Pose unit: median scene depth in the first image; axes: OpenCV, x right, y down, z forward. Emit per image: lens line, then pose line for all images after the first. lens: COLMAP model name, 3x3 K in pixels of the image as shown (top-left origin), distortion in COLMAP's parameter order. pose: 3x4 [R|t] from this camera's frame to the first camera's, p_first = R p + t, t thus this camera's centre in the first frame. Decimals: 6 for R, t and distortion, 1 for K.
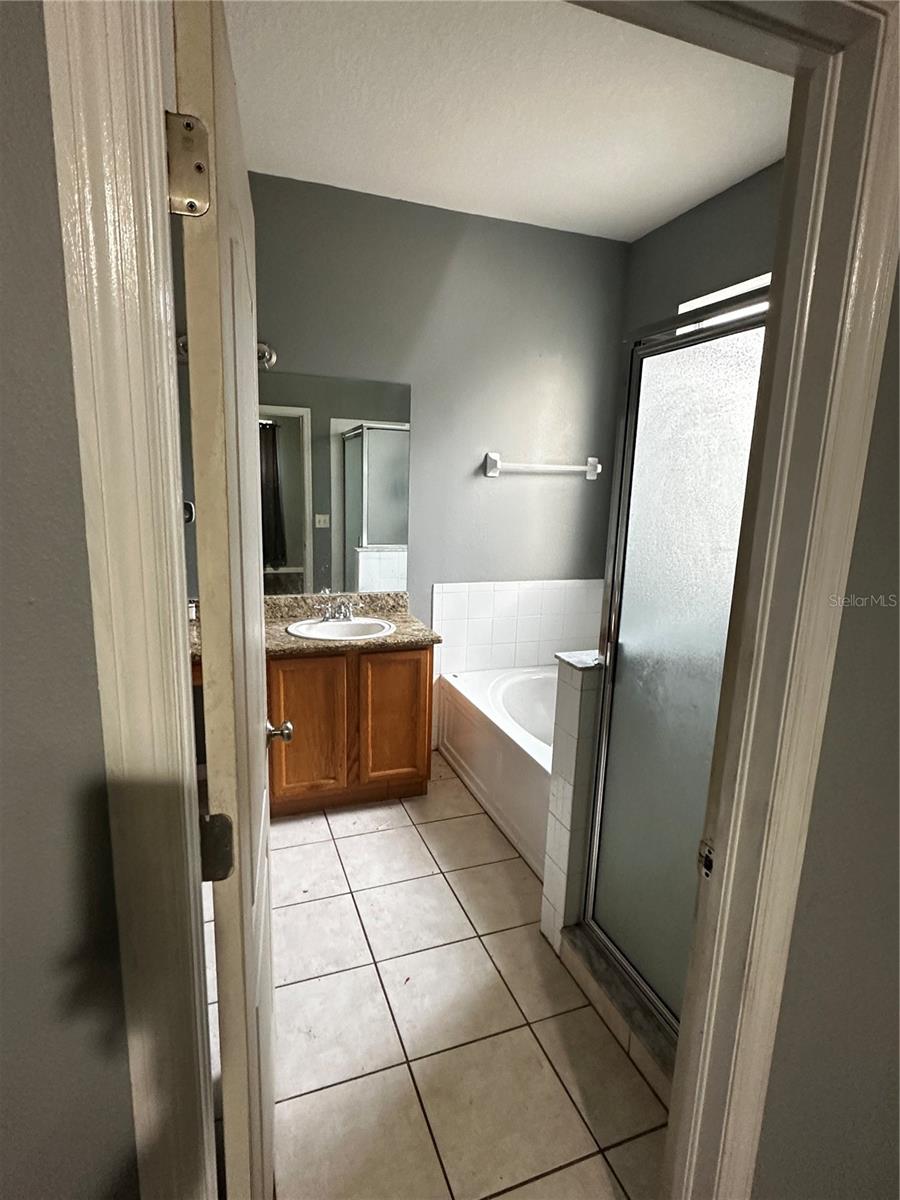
lens RADIAL K [[619.8, 0, 450.5], [0, 619.8, 600.6], [0, 0, 1]] dist [0.000489, 0.000846]
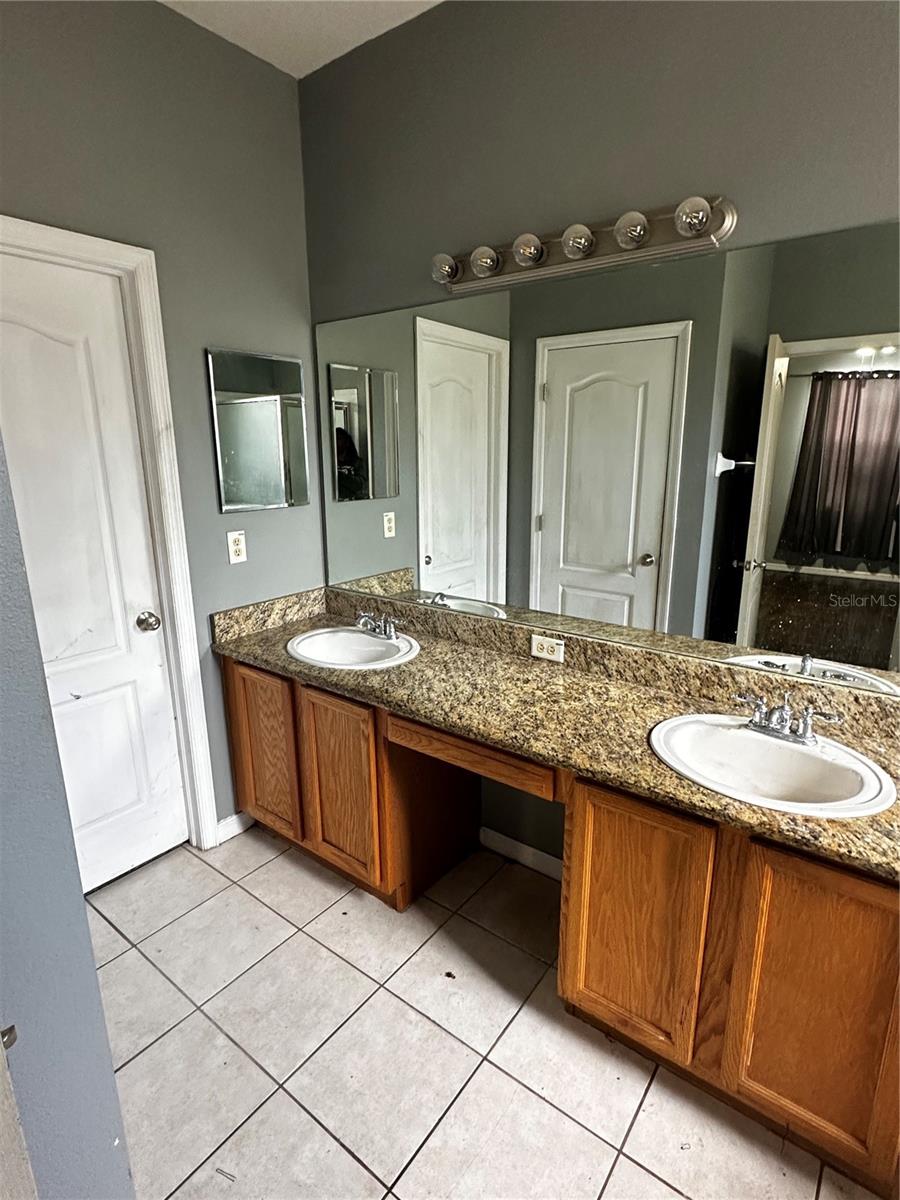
lens RADIAL K [[619.8, 0, 448.9], [0, 619.8, 598.5], [0, 0, 1]] dist [0.000489, 0.000846]
pose [[0.532792, 0.176542, -0.827627, 0.079864], [-0.143134, 0.982706, 0.117479, -0.106112], [0.834054, 0.055870, 0.548847, 0.534834]]
